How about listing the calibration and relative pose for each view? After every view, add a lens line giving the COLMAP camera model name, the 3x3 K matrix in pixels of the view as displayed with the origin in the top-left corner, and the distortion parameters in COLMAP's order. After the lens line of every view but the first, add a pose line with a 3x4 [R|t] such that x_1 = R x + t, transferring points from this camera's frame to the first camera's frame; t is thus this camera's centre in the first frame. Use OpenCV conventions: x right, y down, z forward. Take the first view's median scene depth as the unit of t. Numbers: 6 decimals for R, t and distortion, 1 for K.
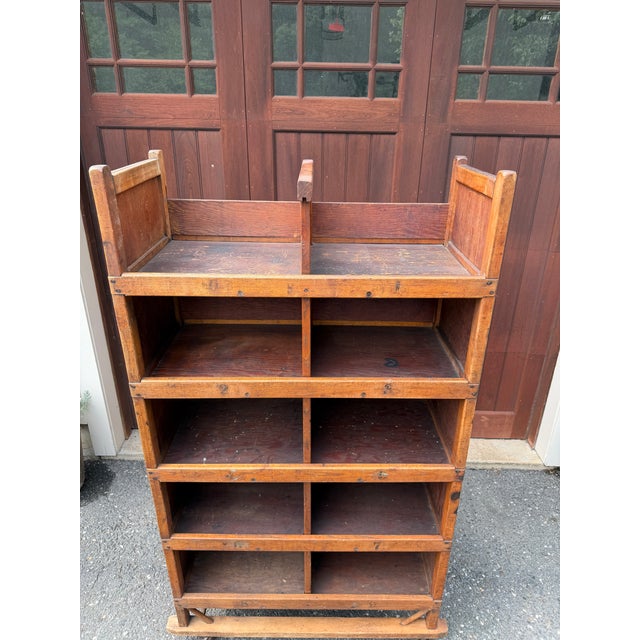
lens RADIAL K [[456.7, 0, 322.6], [0, 456.7, 316.5], [0, 0, 1]] dist [0.029751, -0.038423]
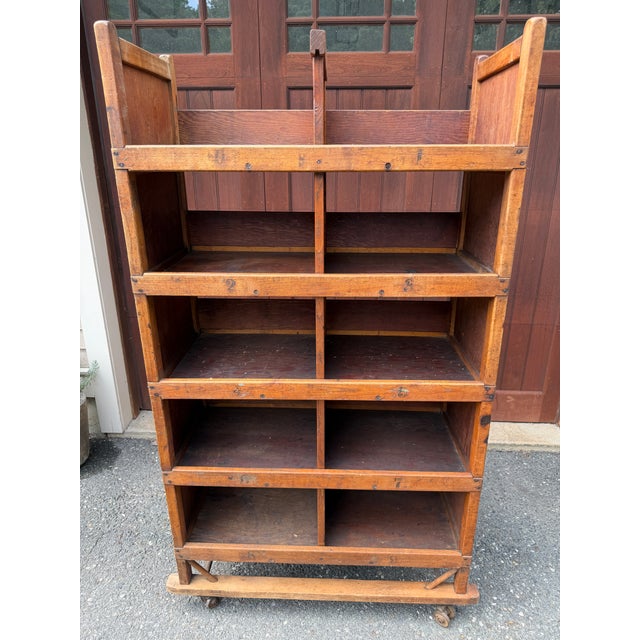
lens RADIAL K [[456.7, 0, 318.3], [0, 456.7, 321.8], [0, 0, 1]] dist [0.029751, -0.038423]
pose [[0.999140, -0.001313, -0.041436, 0.000063], [-0.001821, 0.997145, -0.075488, 0.240275], [0.041417, 0.075499, 0.996285, 0.068928]]
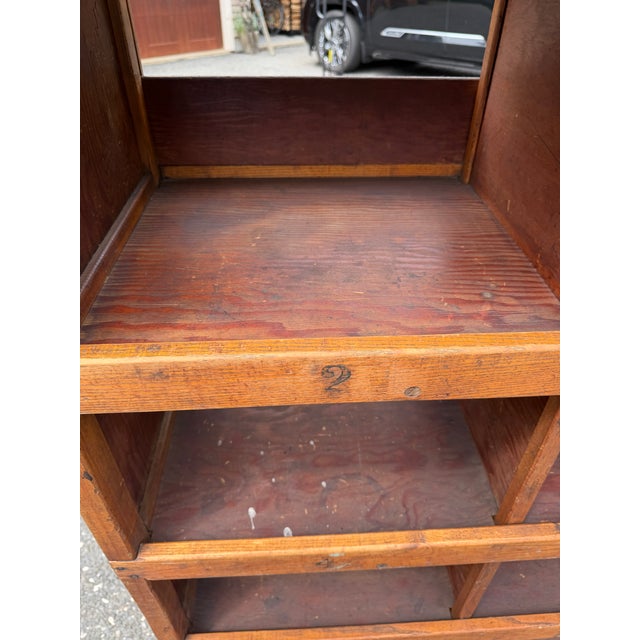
lens RADIAL K [[456.7, 0, 309.6], [0, 456.7, 323.6], [0, 0, 1]] dist [0.029751, -0.038423]
pose [[0.999578, -0.025085, 0.014665, -0.186652], [0.020668, 0.968537, 0.248009, 0.043241], [-0.020425, -0.247601, 0.968647, 0.580779]]
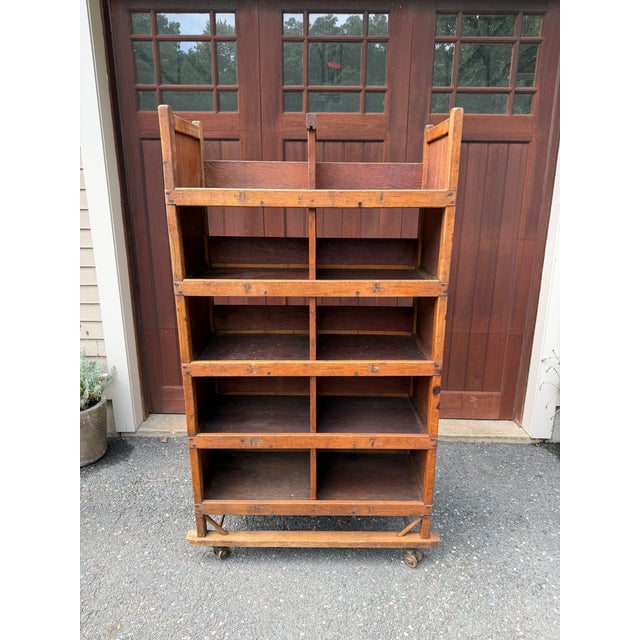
lens RADIAL K [[456.7, 0, 322.2], [0, 456.7, 319.7], [0, 0, 1]] dist [0.029751, -0.038423]
pose [[0.999973, -0.006743, -0.002865, -0.004323], [0.006244, 0.988944, -0.148159, 0.344081], [0.003832, 0.148137, 0.988959, -0.188393]]
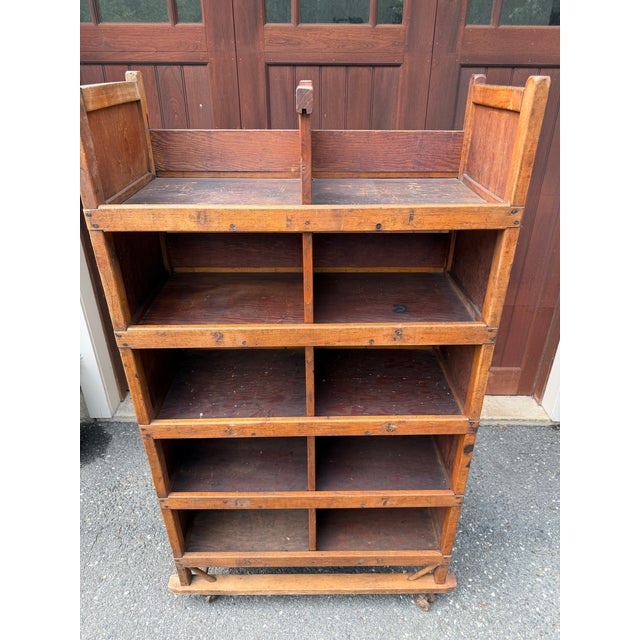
lens RADIAL K [[456.7, 0, 320.5], [0, 456.7, 316.6], [0, 0, 1]] dist [0.029751, -0.038423]
pose [[0.999892, -0.014509, 0.002133, -0.011111], [0.014318, 0.997323, 0.071713, 0.043509], [-0.003167, -0.071675, 0.997423, 0.073029]]
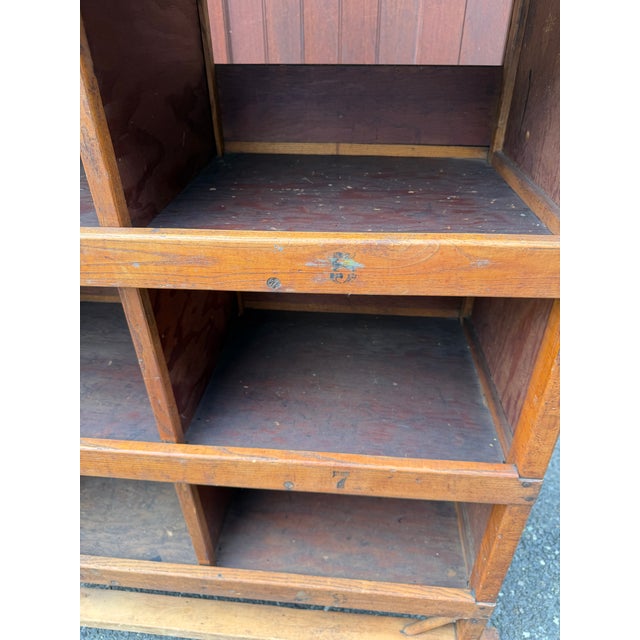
lens RADIAL K [[456.7, 0, 324.1], [0, 456.7, 320.7], [0, 0, 1]] dist [0.029751, -0.038423]
pose [[0.995717, 0.035096, -0.085536, 0.126524], [-0.022247, 0.988918, 0.146786, 0.293888], [0.089740, -0.144254, 0.985463, 0.604221]]
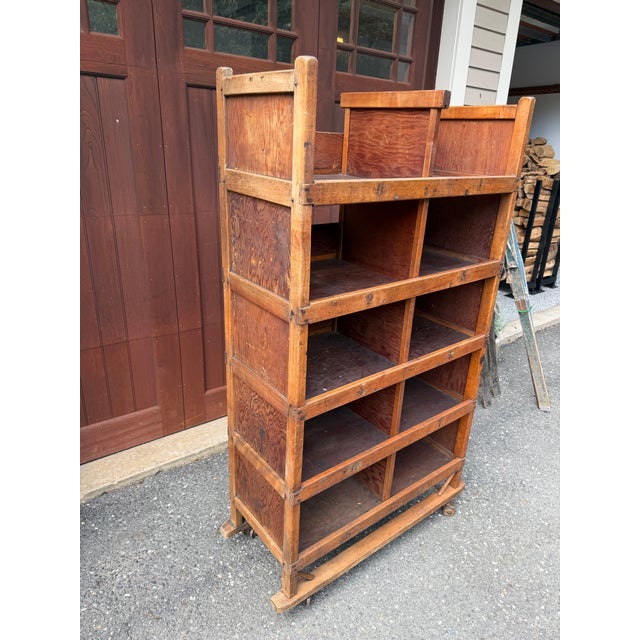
lens RADIAL K [[456.7, 0, 324.0], [0, 456.7, 319.6], [0, 0, 1]] dist [0.029751, -0.038423]
pose [[0.785750, -0.207609, 0.582662, -0.726922], [0.219917, 0.974208, 0.050551, 0.102112], [-0.578129, 0.088417, 0.811141, 0.169618]]
